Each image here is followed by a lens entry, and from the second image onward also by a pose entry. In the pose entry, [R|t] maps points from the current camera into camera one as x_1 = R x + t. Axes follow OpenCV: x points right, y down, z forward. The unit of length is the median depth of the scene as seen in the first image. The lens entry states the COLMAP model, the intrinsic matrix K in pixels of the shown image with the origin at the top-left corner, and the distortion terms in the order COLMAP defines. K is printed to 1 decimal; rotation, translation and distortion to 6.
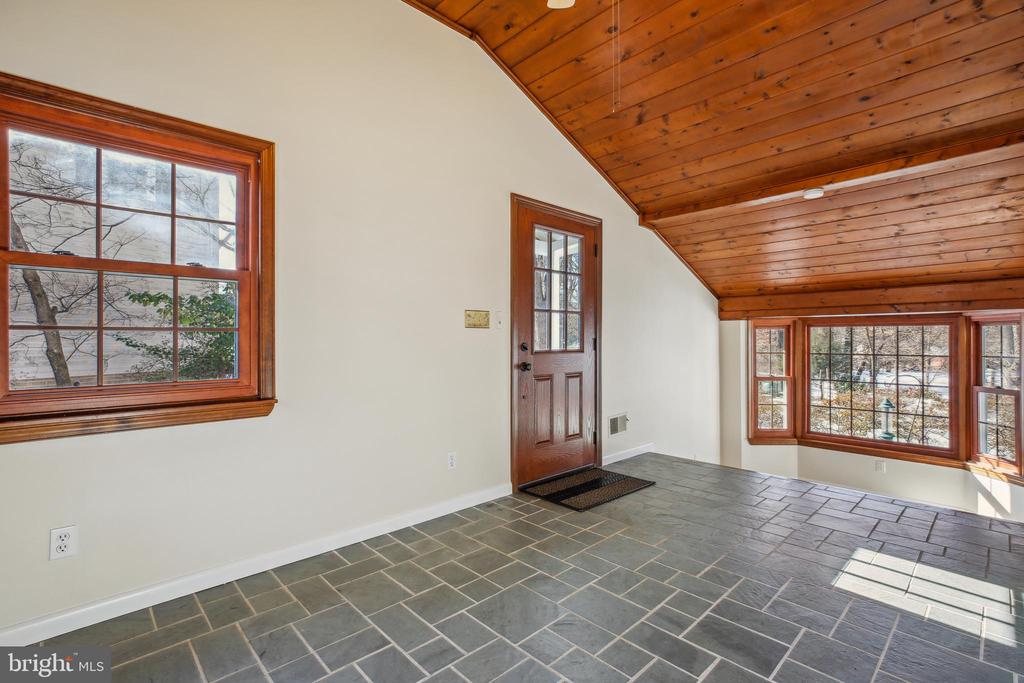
lens RADIAL K [[475.2, 0, 525.2], [0, 475.2, 345.6], [0, 0, 1]] dist [-0.023137, -0.000047]
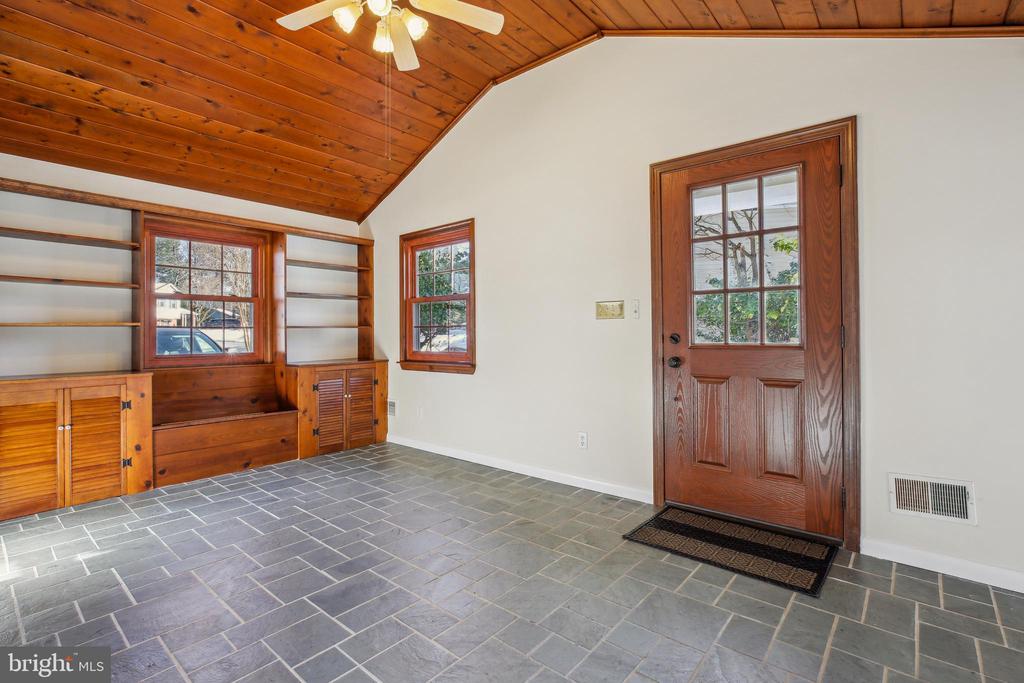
lens RADIAL K [[479.0, 0, 508.7], [0, 479.0, 337.5], [0, 0, 1]] dist [-0.043393, 0.013848]
pose [[0.090810, 0.008836, -0.995829, 0.875915], [-0.008375, 0.999932, 0.008109, -0.003265], [0.995833, 0.007604, 0.090878, 0.683869]]
